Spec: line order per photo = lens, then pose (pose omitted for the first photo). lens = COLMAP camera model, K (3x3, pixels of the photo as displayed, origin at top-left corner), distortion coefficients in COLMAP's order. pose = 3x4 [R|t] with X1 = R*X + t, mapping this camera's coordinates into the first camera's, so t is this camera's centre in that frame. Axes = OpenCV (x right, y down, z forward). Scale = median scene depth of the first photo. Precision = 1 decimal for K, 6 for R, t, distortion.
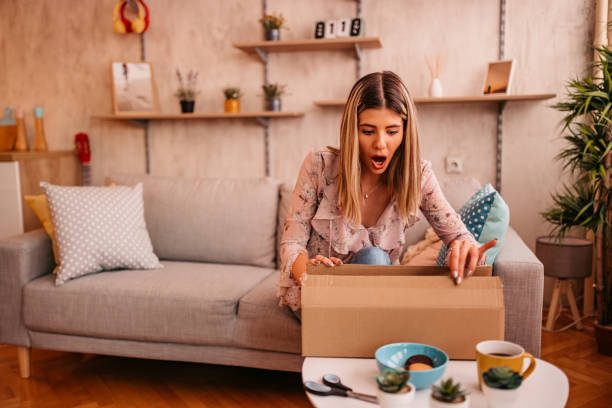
lens RADIAL K [[598.7, 0, 306.0], [0, 598.7, 204.0], [0, 0, 1]] dist [0.004041, 0.002457]
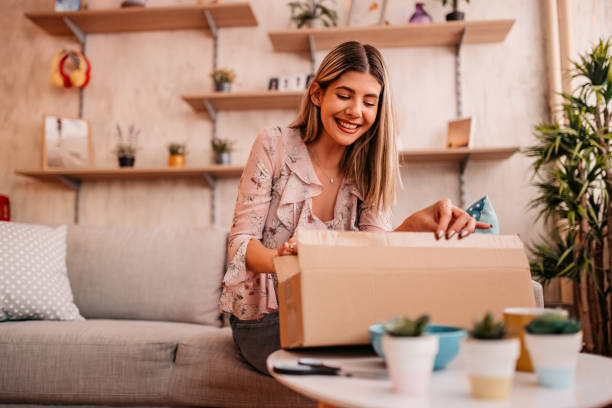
lens RADIAL K [[598.7, 0, 306.0], [0, 598.7, 204.0], [0, 0, 1]] dist [0.004041, 0.002457]
pose [[0.995020, 0.018265, 0.097993, -0.015665], [0.003957, 0.975055, -0.221927, 0.108270], [-0.099602, 0.221210, 0.970127, 0.110747]]
